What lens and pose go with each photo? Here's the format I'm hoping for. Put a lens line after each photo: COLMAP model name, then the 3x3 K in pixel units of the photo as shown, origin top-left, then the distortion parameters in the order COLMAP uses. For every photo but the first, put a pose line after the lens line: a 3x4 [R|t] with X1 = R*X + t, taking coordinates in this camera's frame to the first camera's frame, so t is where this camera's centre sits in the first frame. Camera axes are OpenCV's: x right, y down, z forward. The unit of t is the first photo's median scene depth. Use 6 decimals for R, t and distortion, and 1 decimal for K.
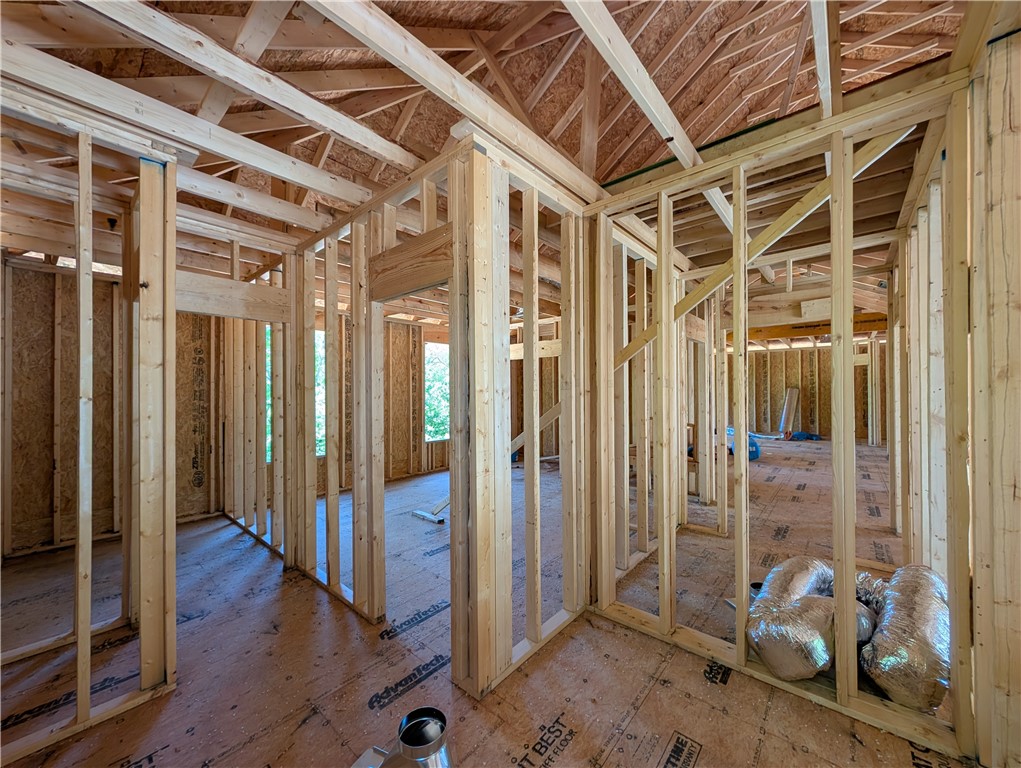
lens RADIAL K [[380.9, 0, 511.2], [0, 380.9, 390.1], [0, 0, 1]] dist [0.000619, -0.000334]
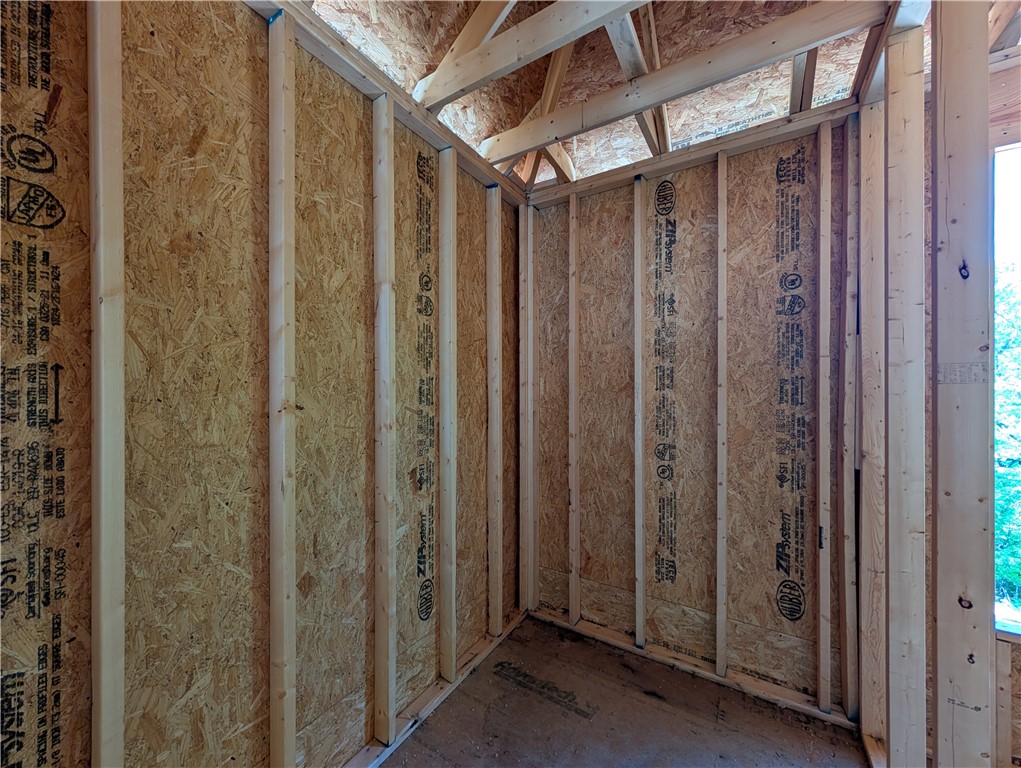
lens RADIAL K [[380.9, 0, 515.7], [0, 380.9, 385.8], [0, 0, 1]] dist [0.000619, -0.000334]
pose [[0.154371, 0.000608, -0.988013, -0.469644], [0.001005, 0.999999, 0.000772, 0.007226], [0.988012, -0.001112, 0.154371, 0.653172]]
